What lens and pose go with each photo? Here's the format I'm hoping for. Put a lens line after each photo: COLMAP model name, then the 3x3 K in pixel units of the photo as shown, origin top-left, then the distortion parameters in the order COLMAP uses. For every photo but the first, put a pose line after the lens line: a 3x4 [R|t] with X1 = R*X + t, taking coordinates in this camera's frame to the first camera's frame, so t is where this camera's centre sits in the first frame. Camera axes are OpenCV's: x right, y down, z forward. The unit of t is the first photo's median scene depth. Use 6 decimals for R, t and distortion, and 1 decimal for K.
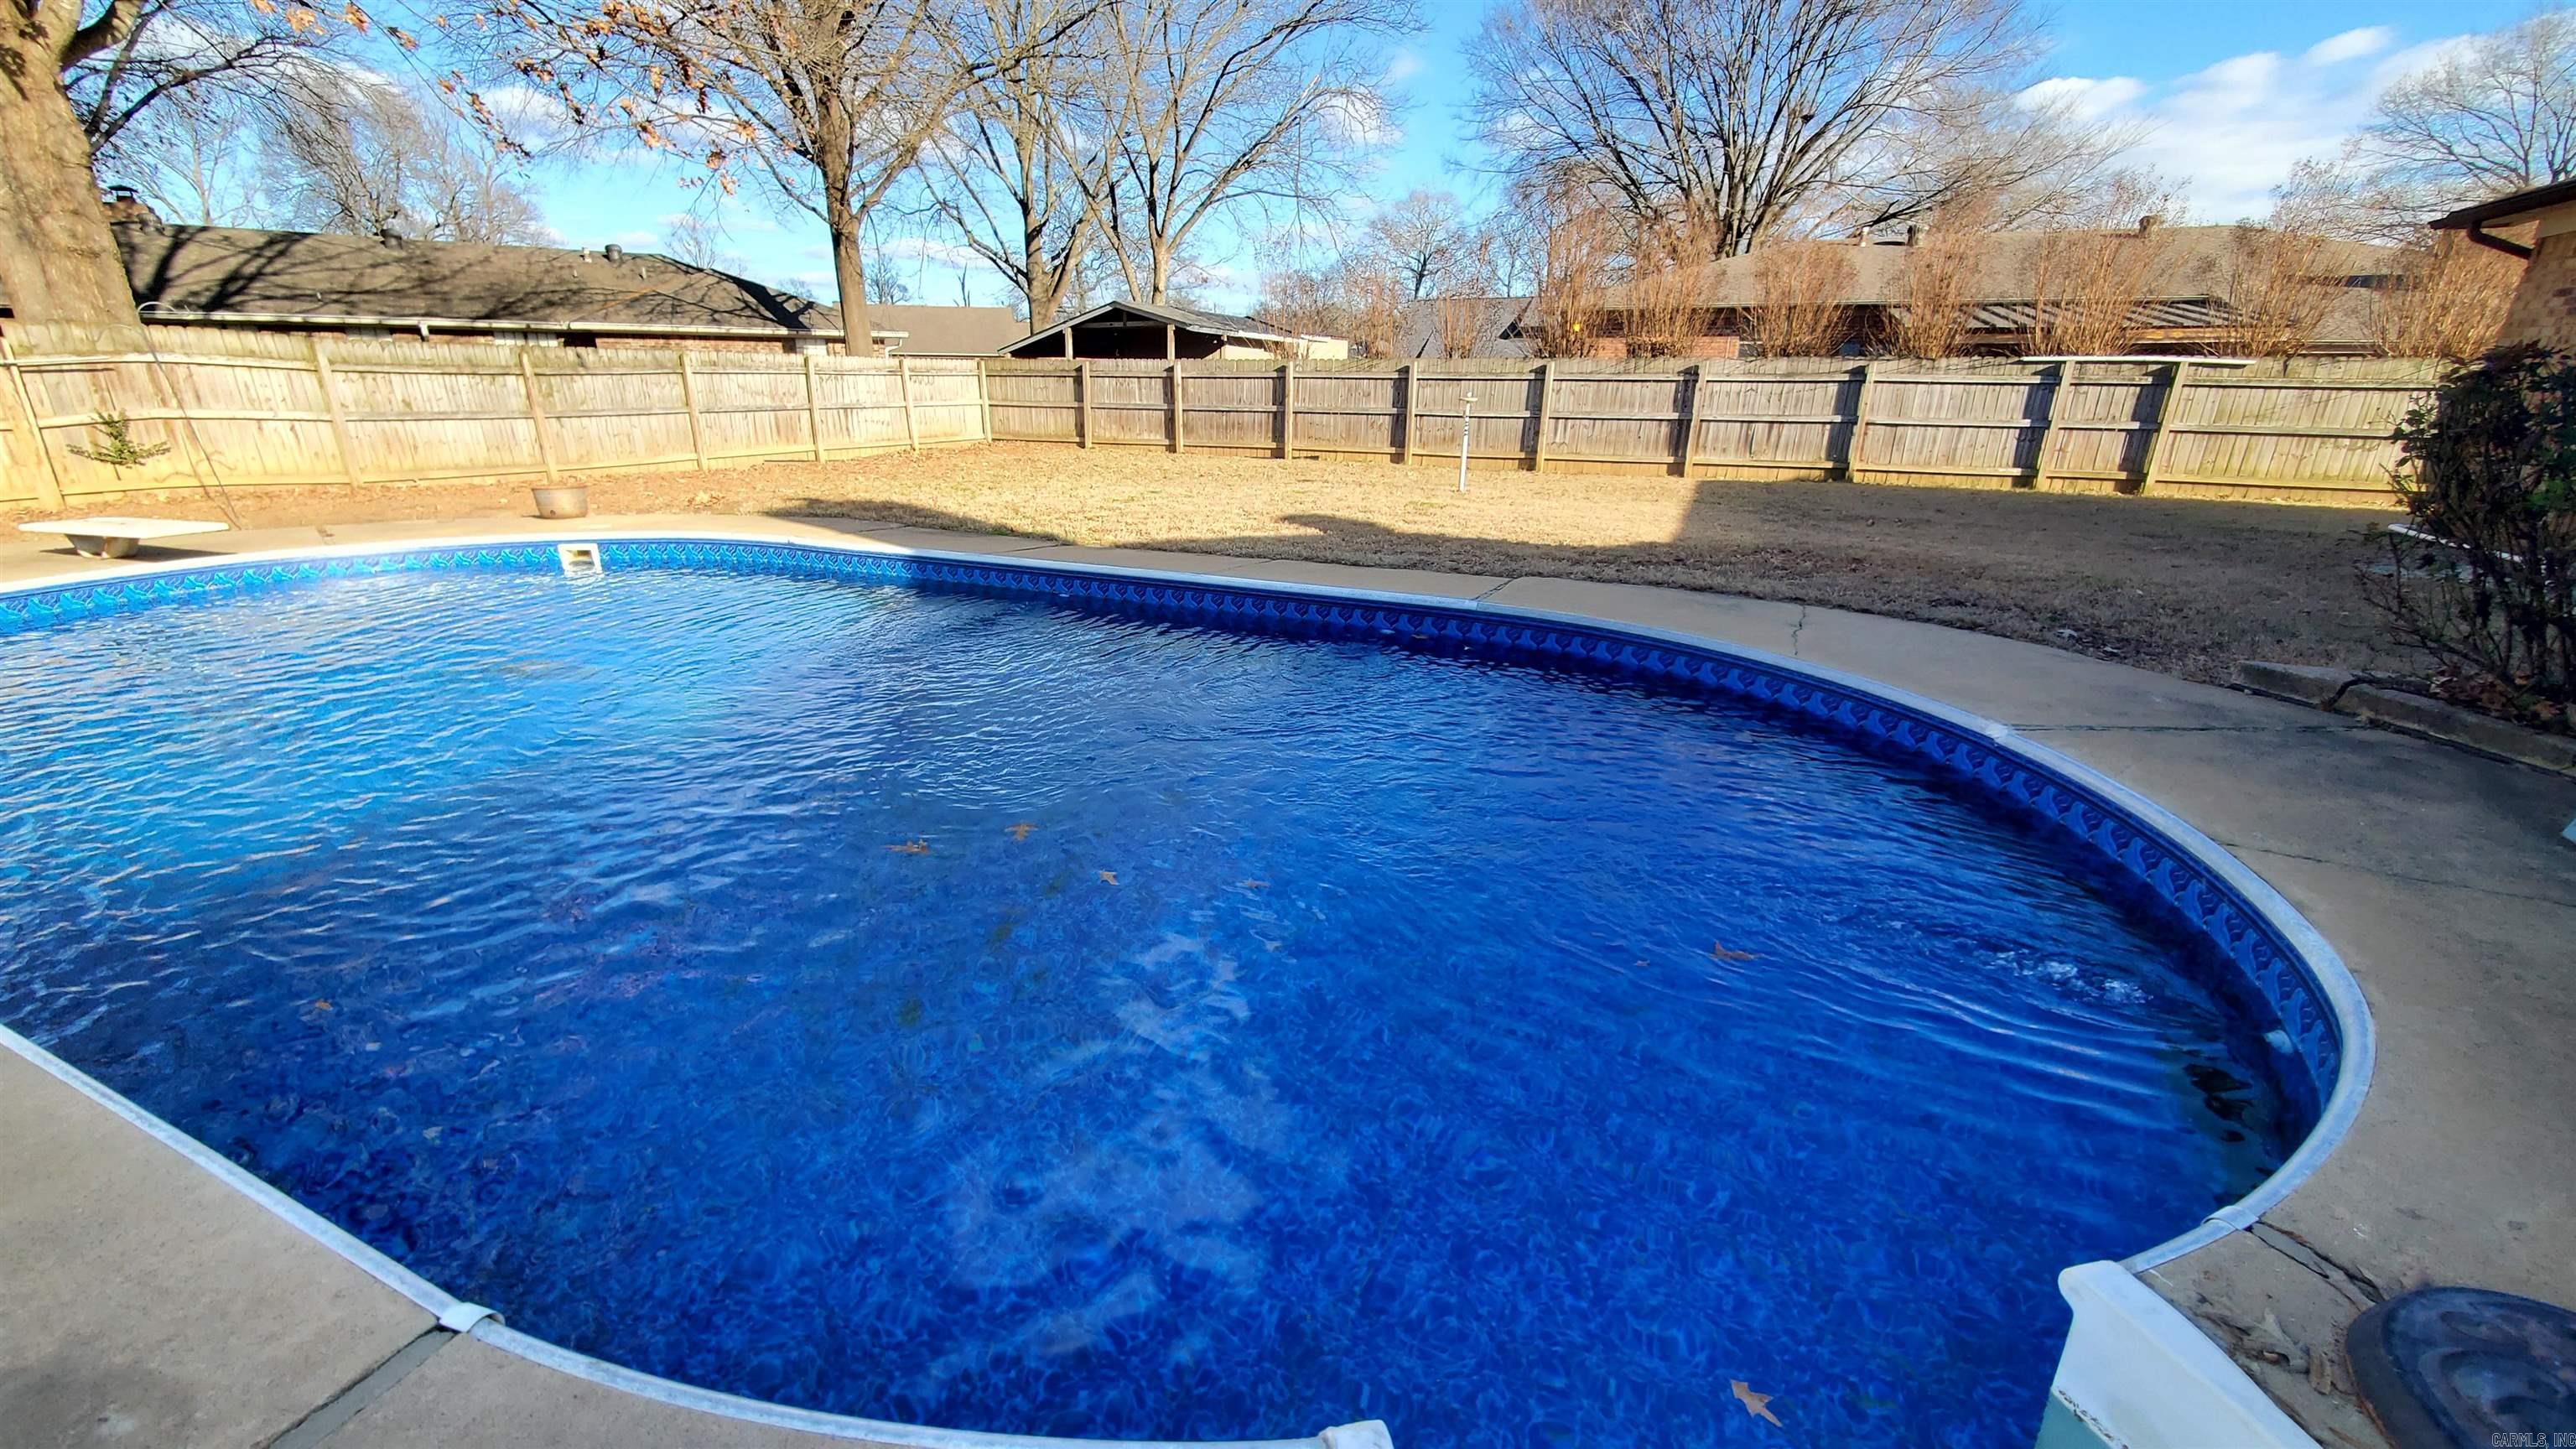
lens RADIAL K [[1026.8, 0, 1267.0], [0, 1026.8, 760.1], [0, 0, 1]] dist [0.001611, -0.003961]
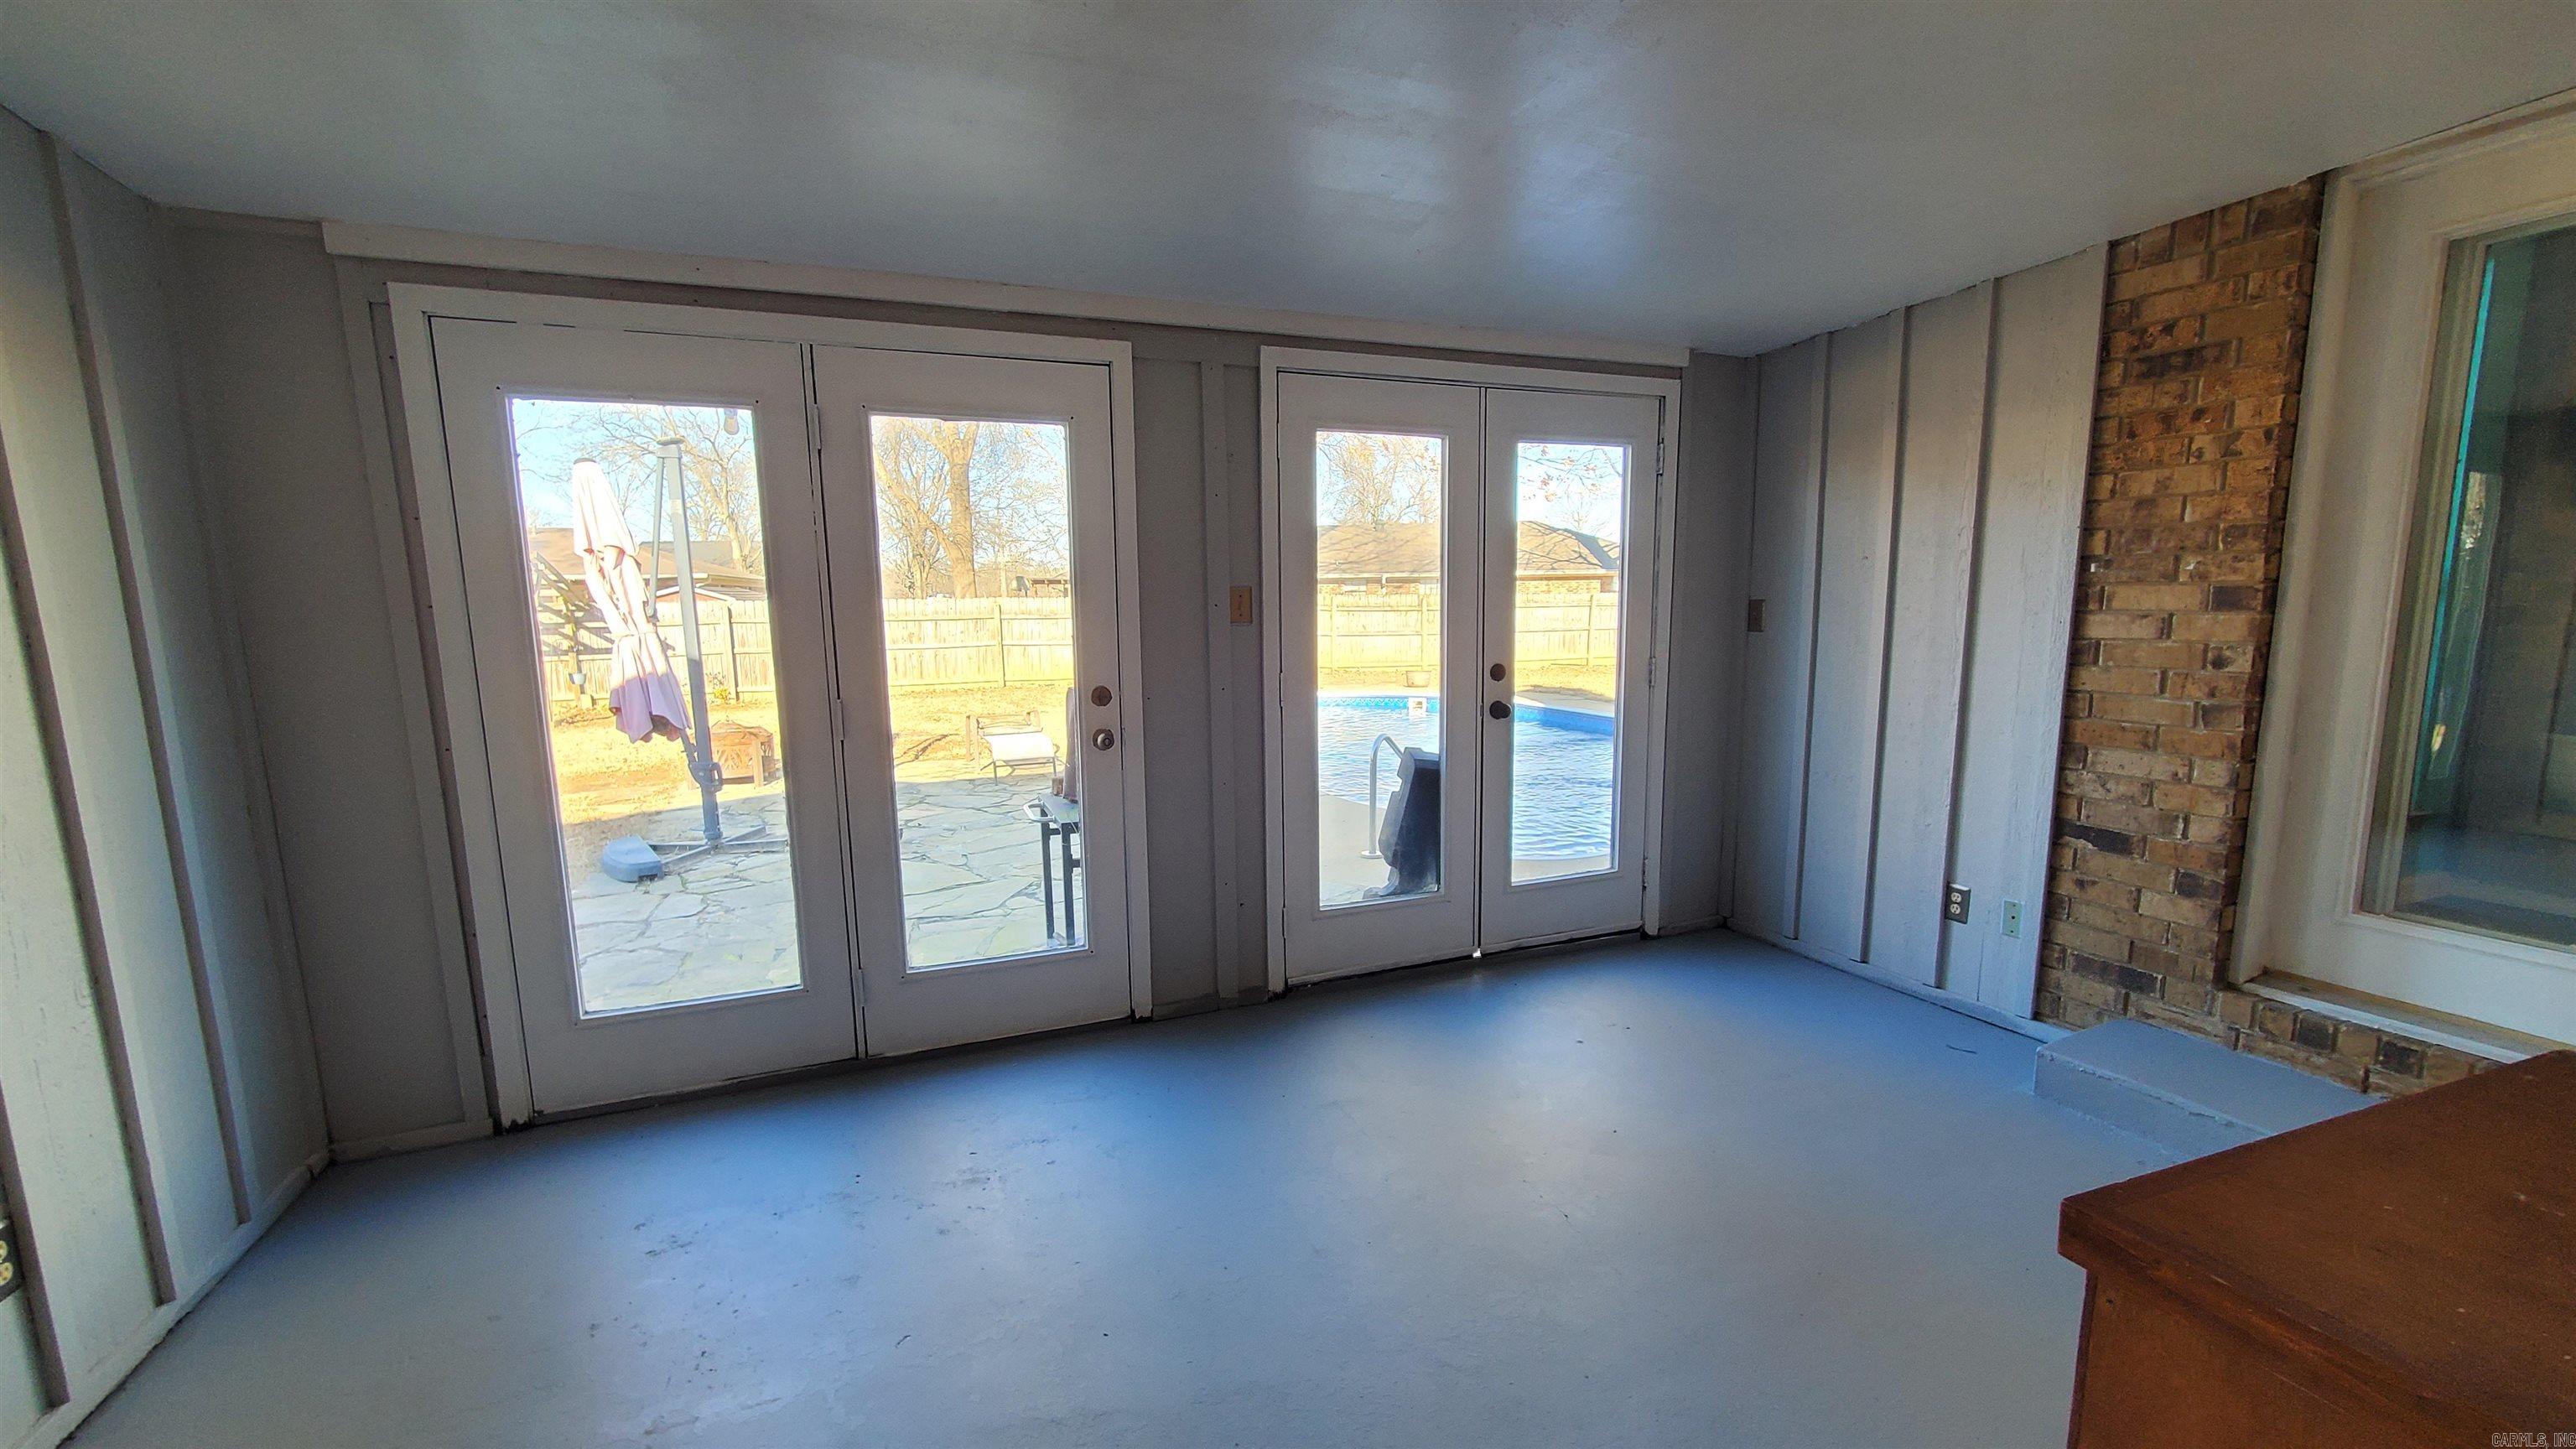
lens RADIAL K [[1026.8, 0, 1267.0], [0, 1026.8, 760.1], [0, 0, 1]] dist [0.001611, -0.003961]
pose [[0.720667, 0.087020, -0.687799, 0.207564], [-0.222217, 0.968741, -0.110271, 0.080257], [0.656703, 0.232309, 0.717477, -0.244820]]
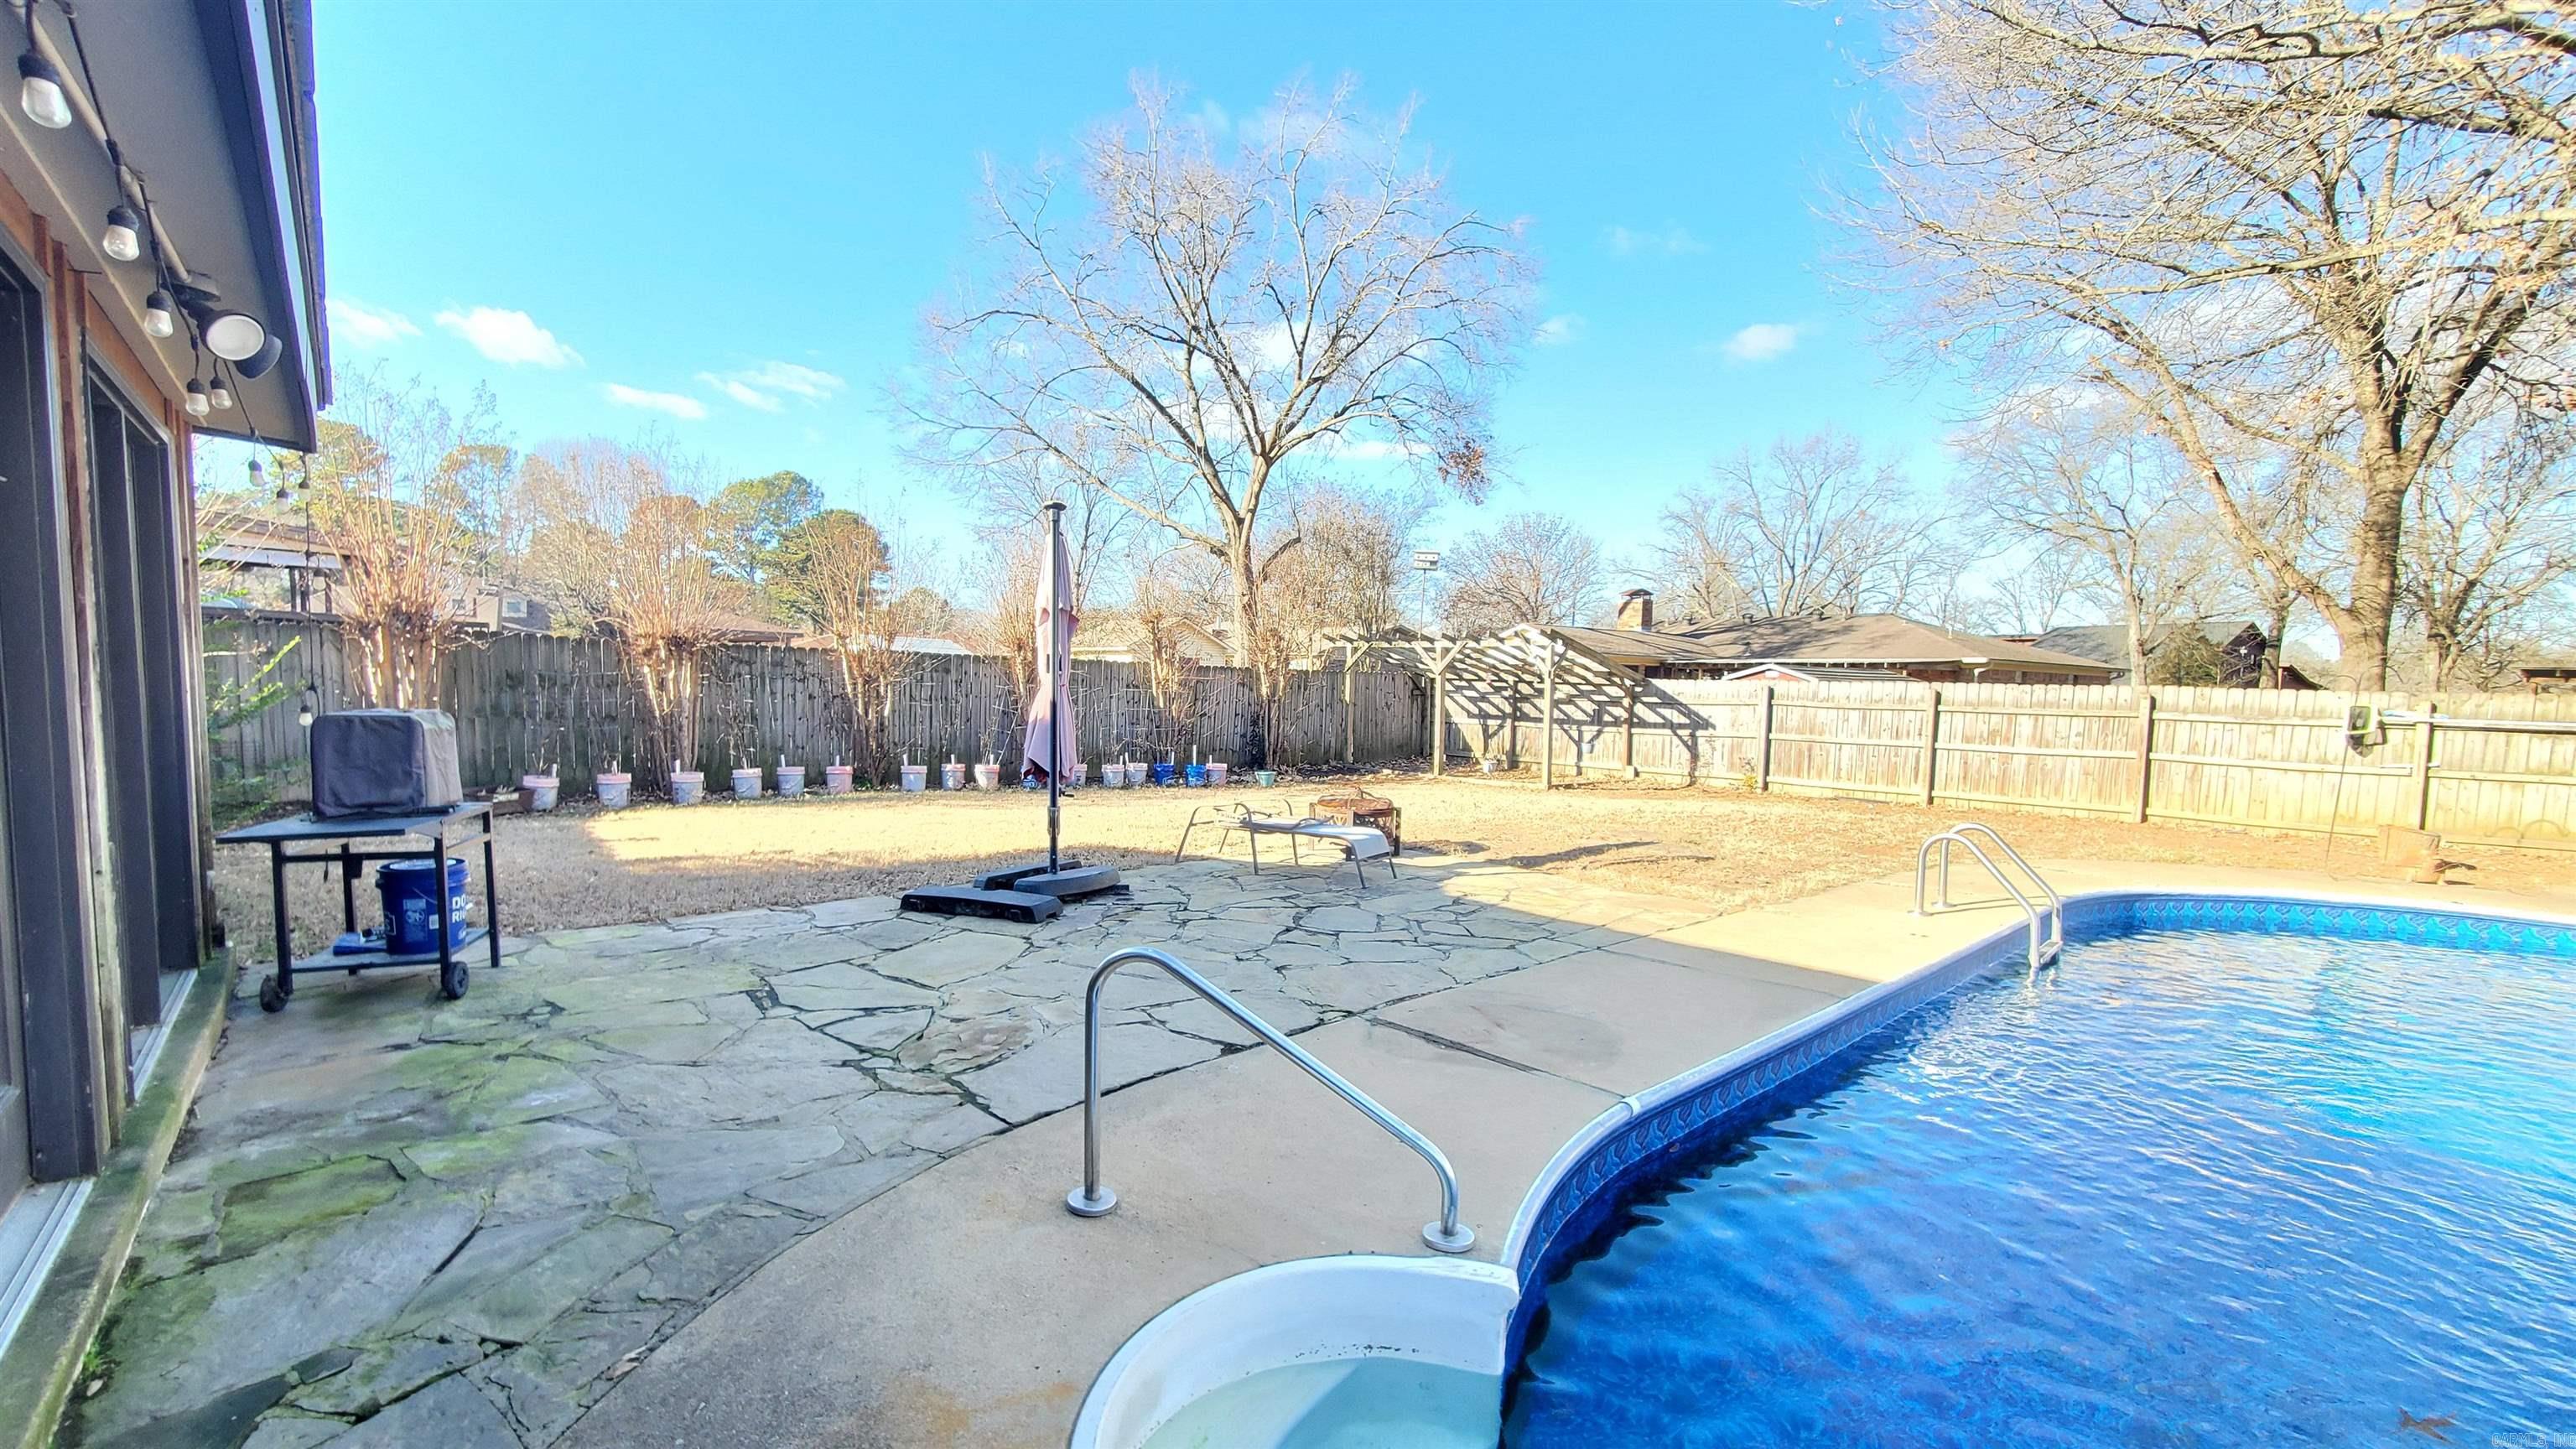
lens RADIAL K [[1026.8, 0, 1267.0], [0, 1026.8, 760.1], [0, 0, 1]] dist [0.001611, -0.003961]
pose [[-0.411010, 0.050300, -0.910242, 0.132787], [-0.343723, 0.916235, 0.205836, -0.030329], [0.844349, 0.397472, -0.359292, 0.065073]]
